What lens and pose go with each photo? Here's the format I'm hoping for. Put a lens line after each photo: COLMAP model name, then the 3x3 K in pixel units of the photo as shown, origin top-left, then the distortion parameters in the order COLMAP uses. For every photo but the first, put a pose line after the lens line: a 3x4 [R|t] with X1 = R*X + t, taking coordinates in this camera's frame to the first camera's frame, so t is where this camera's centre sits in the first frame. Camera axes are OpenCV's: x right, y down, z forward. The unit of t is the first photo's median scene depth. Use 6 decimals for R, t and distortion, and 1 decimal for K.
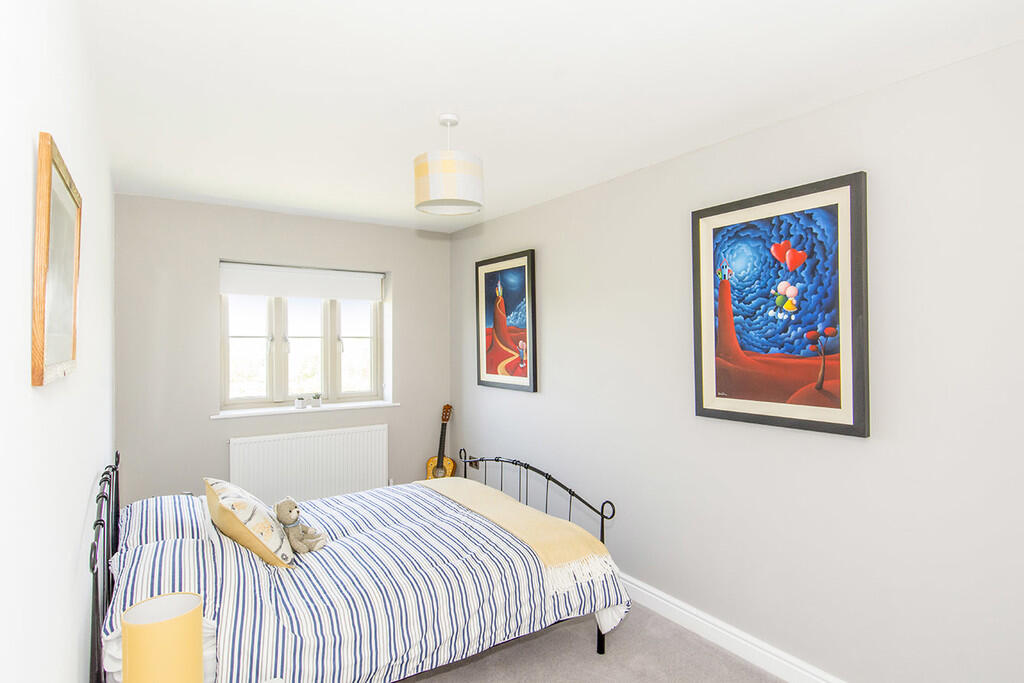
lens RADIAL K [[536.9, 0, 508.7], [0, 536.9, 341.6], [0, 0, 1]] dist [-0.000473, -0.000644]
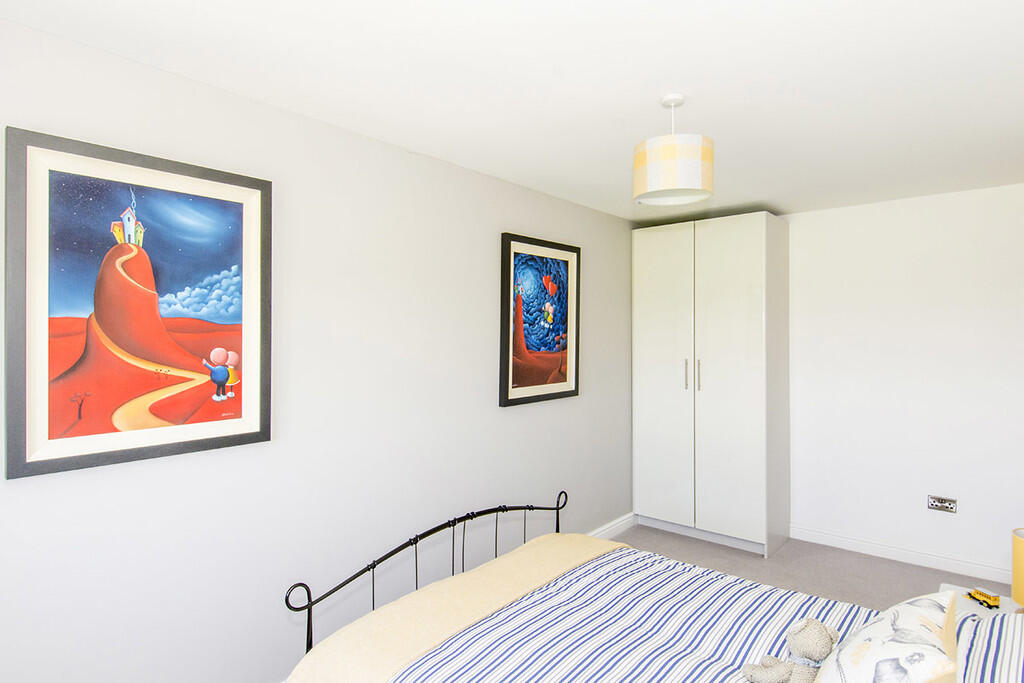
lens RADIAL K [[536.9, 0, 508.1], [0, 536.9, 334.4], [0, 0, 1]] dist [-0.000473, -0.000644]
pose [[-0.245125, 0.001125, 0.969491, -0.836168], [0.003020, 0.999995, -0.000397, -0.021170], [-0.969487, 0.002830, -0.245127, 1.359934]]
